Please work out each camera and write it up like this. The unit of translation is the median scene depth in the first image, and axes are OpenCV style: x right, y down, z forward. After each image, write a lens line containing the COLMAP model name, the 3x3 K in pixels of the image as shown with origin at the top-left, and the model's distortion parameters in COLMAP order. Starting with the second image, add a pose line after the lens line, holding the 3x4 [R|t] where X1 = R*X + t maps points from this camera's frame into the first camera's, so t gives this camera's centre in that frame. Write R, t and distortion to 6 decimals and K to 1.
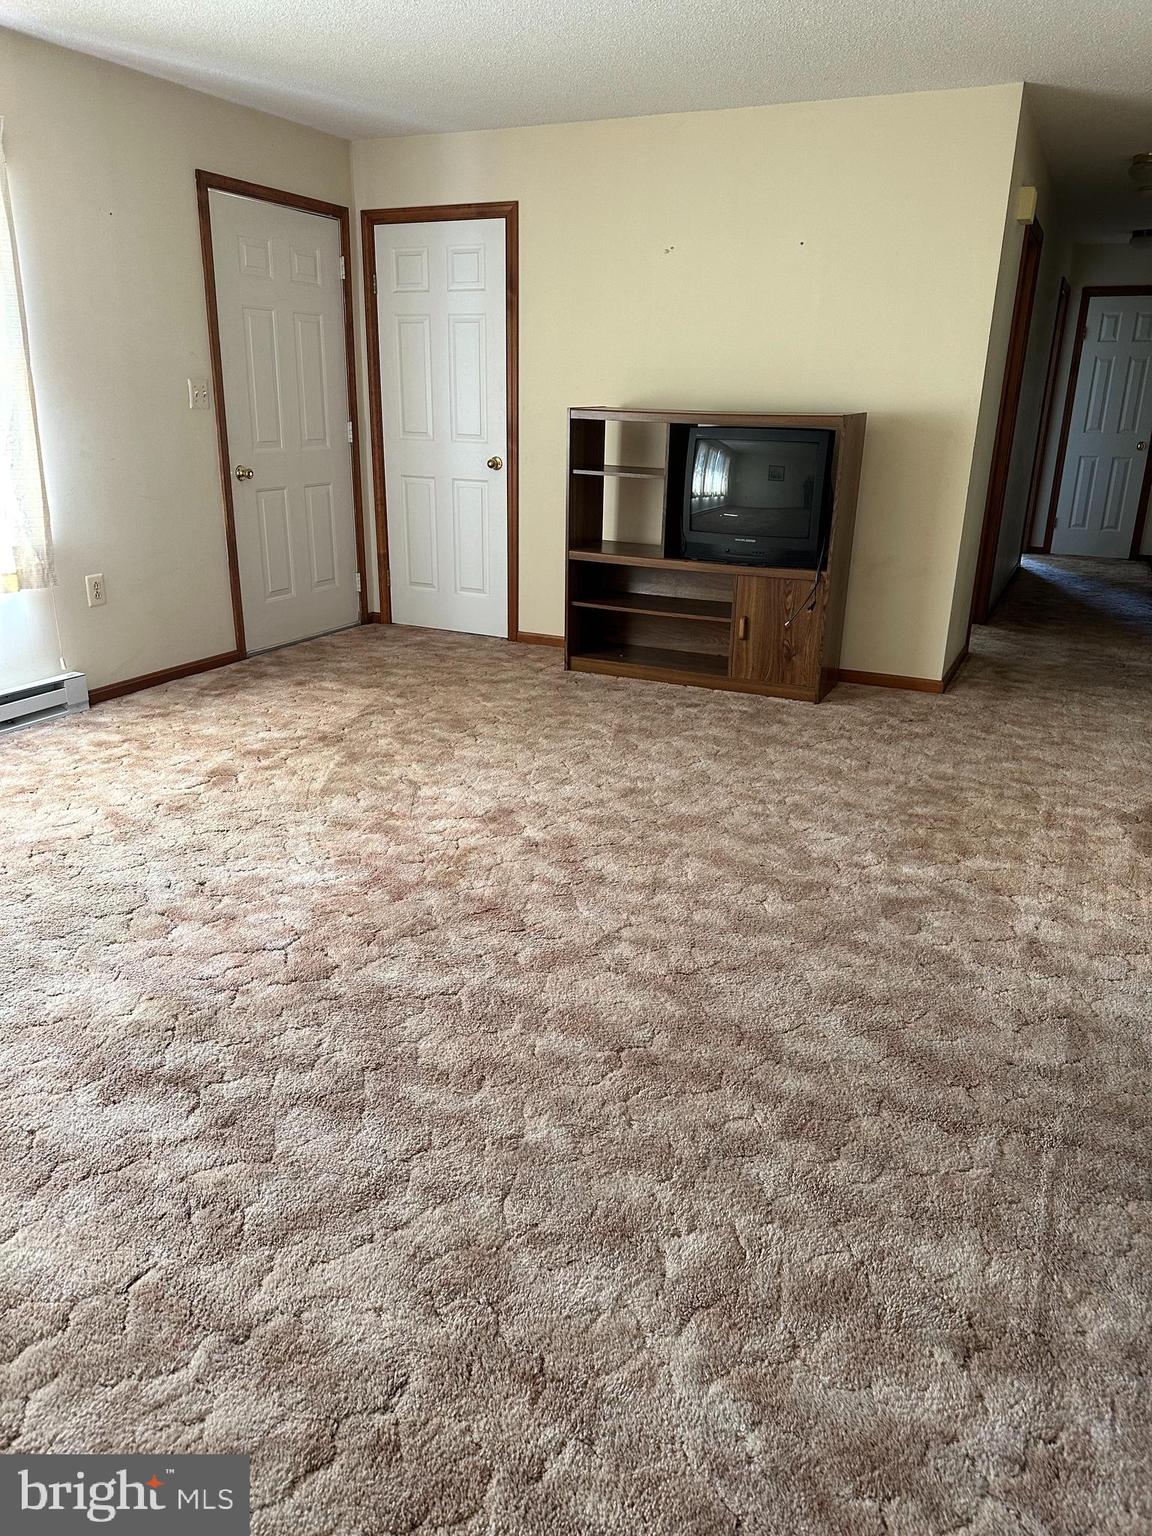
lens RADIAL K [[1069.6, 0, 562.6], [0, 1069.6, 774.0], [0, 0, 1]] dist [0.164778, -0.314661]
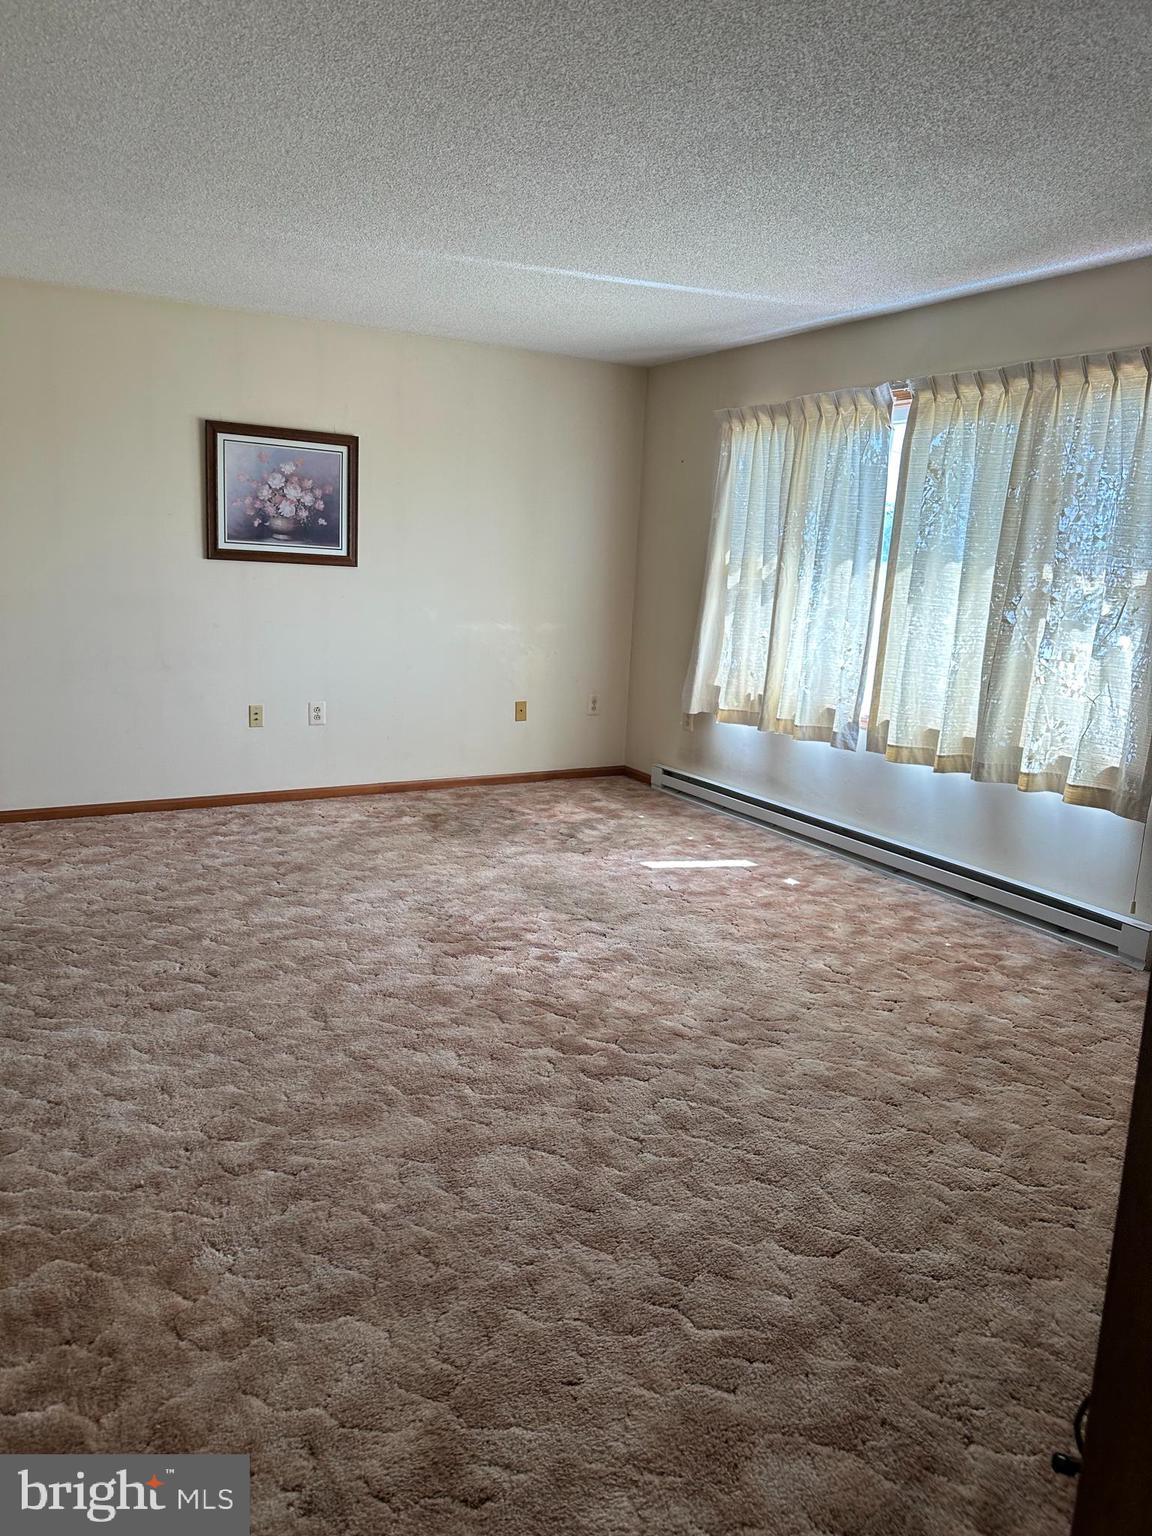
lens RADIAL K [[1069.6, 0, 562.6], [0, 1069.6, 774.0], [0, 0, 1]] dist [0.164778, -0.314661]
pose [[-0.567320, 0.129622, -0.813232, 0.743016], [-0.324568, 0.872401, 0.365476, -0.535760], [0.756838, 0.471291, -0.452859, 1.453226]]
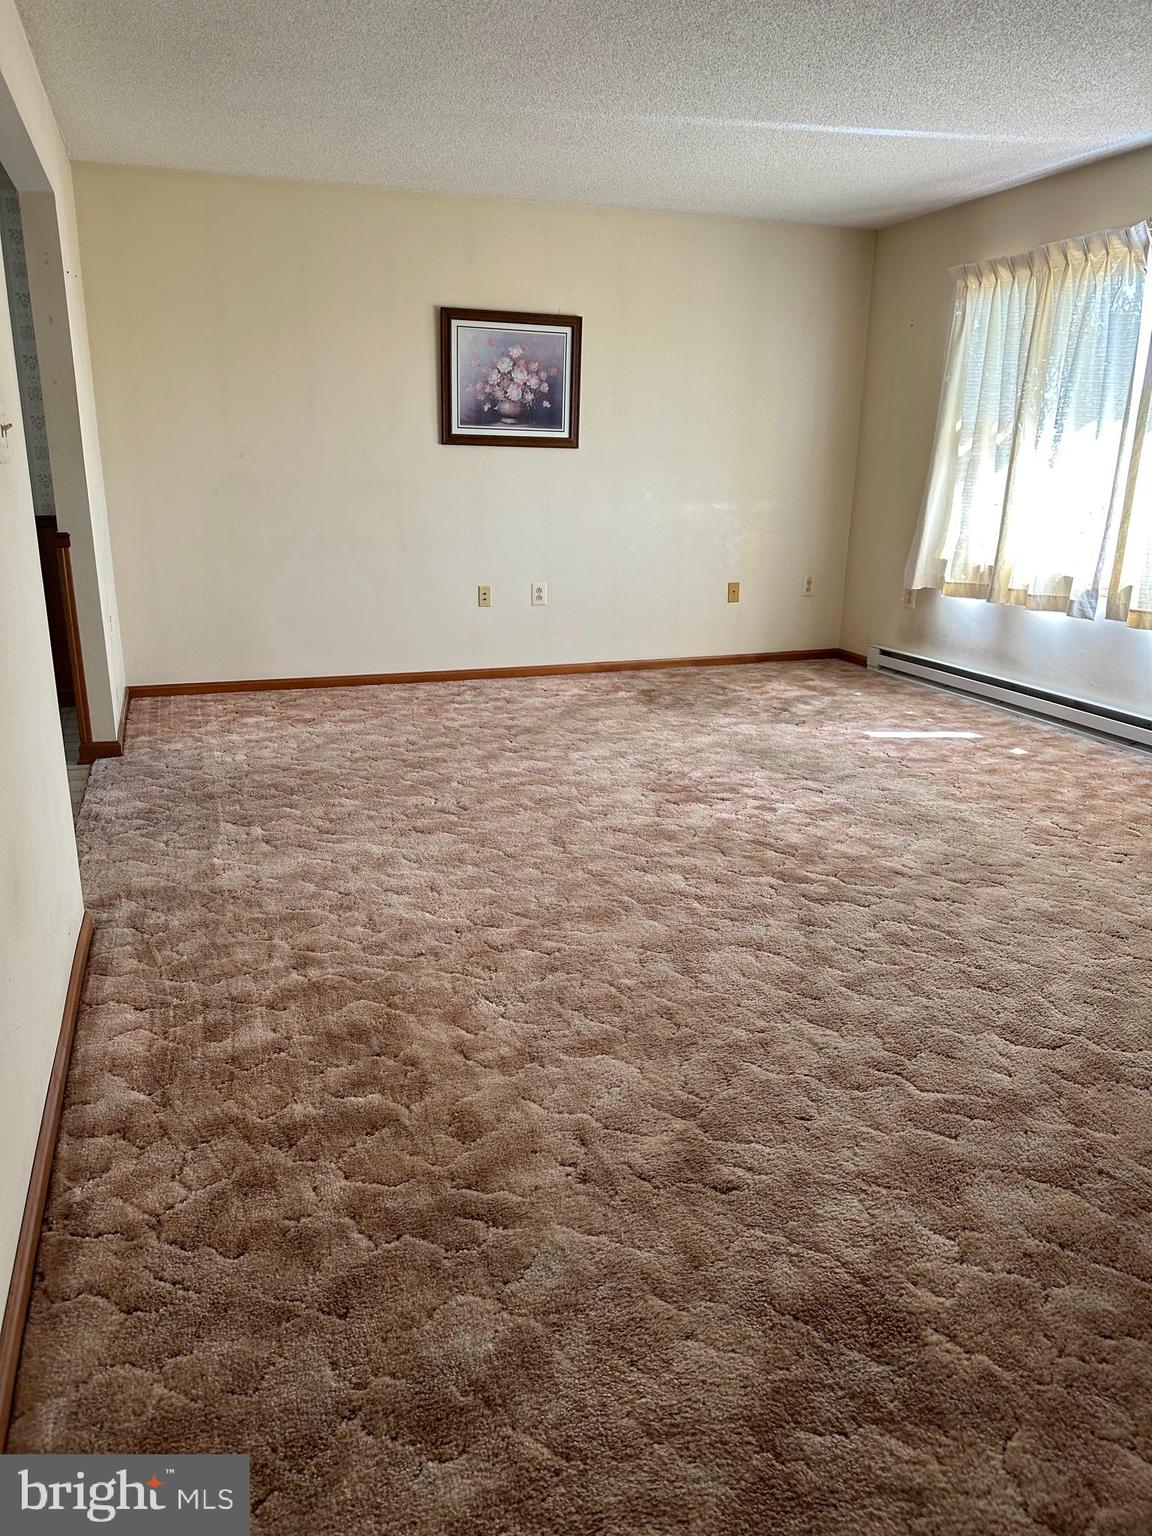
lens RADIAL K [[1069.6, 0, 562.6], [0, 1069.6, 774.0], [0, 0, 1]] dist [0.164778, -0.314661]
pose [[-0.705556, 0.179788, -0.685468, 0.826560], [-0.259016, 0.834929, 0.485597, -0.493649], [0.659622, 0.520163, -0.542521, 1.499716]]
